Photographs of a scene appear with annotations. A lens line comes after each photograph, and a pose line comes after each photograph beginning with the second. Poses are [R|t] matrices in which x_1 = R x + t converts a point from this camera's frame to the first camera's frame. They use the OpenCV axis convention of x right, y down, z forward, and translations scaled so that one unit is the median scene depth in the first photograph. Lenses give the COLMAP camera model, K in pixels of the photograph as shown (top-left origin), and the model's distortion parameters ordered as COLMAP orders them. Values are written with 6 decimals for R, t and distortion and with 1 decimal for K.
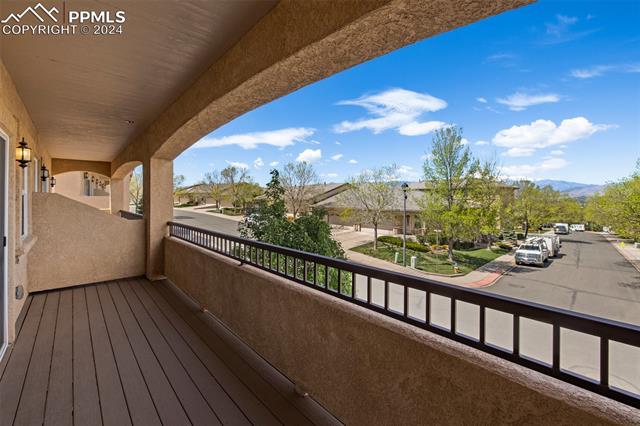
lens RADIAL K [[271.2, 0, 318.5], [0, 271.2, 209.1], [0, 0, 1]] dist [-0.000952, 0.000056]
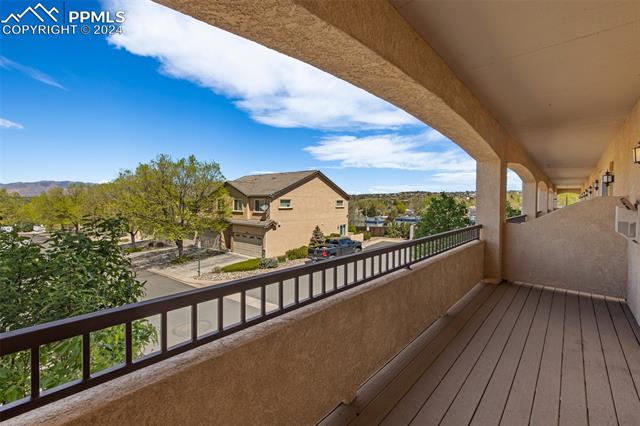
lens RADIAL K [[276.5, 0, 333.4], [0, 276.5, 201.9], [0, 0, 1]] dist [-0.000349, -0.000092]
pose [[-0.123124, 0.003251, 0.992386, -0.629525], [0.033818, 0.999428, 0.000921, -0.020754], [-0.991815, 0.033674, -0.123163, 0.721590]]
